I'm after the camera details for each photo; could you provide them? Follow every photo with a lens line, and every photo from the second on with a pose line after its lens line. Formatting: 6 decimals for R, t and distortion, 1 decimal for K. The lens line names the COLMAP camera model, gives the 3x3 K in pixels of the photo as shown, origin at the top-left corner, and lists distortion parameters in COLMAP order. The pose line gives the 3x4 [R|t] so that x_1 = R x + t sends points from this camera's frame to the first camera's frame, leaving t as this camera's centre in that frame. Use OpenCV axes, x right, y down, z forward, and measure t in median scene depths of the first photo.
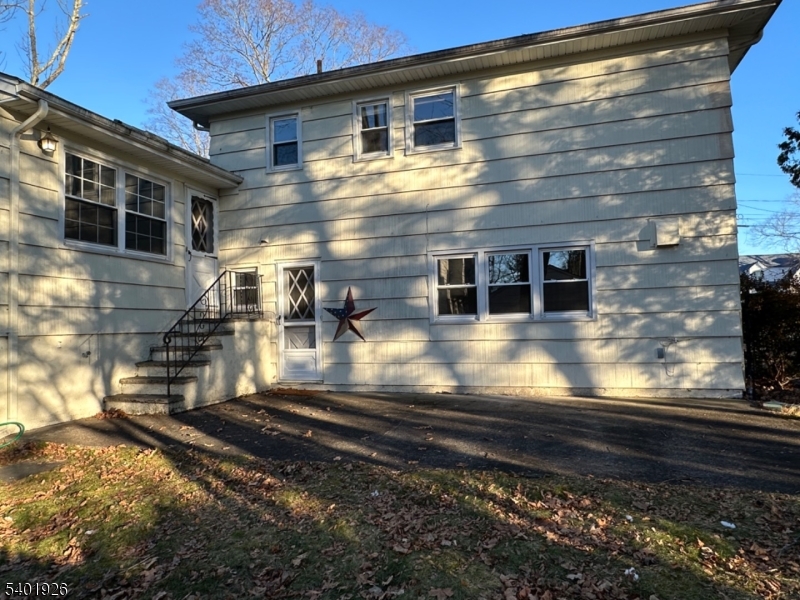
lens RADIAL K [[491.6, 0, 405.8], [0, 491.6, 306.5], [0, 0, 1]] dist [0.000369, -0.002383]
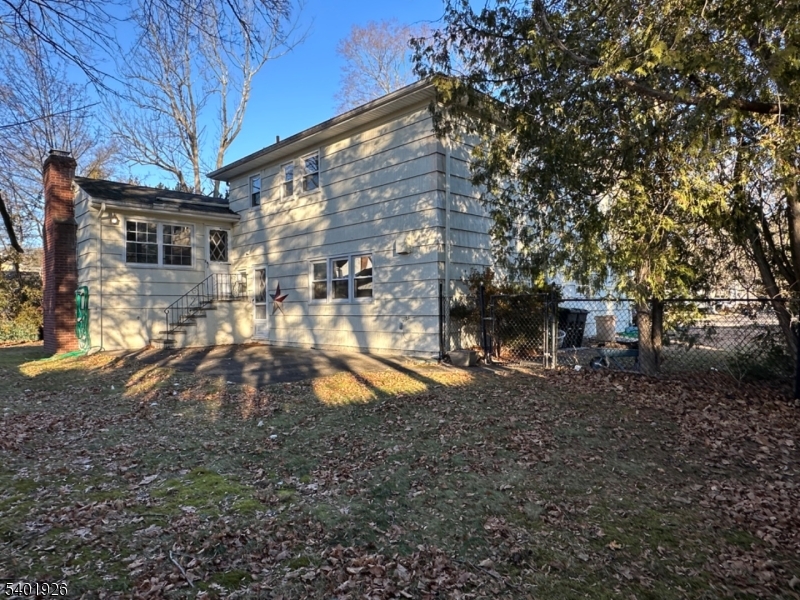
lens RADIAL K [[491.6, 0, 396.3], [0, 491.6, 304.1], [0, 0, 1]] dist [0.000369, -0.002383]
pose [[0.883307, 0.013676, -0.468596, 1.080257], [0.002956, 0.999392, 0.034738, -0.018471], [0.468786, -0.032069, 0.882730, -0.274456]]
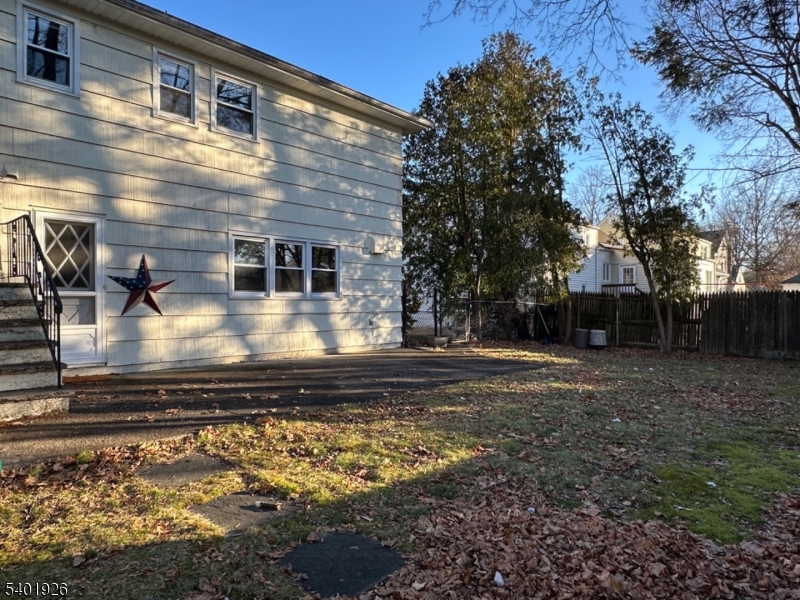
lens RADIAL K [[491.6, 0, 400.2], [0, 491.6, 303.9], [0, 0, 1]] dist [0.000369, -0.002383]
pose [[0.461471, 0.021272, 0.886900, -0.731188], [-0.045790, 0.998951, -0.000135, 0.030316], [-0.885973, -0.040549, 0.461961, 0.183126]]
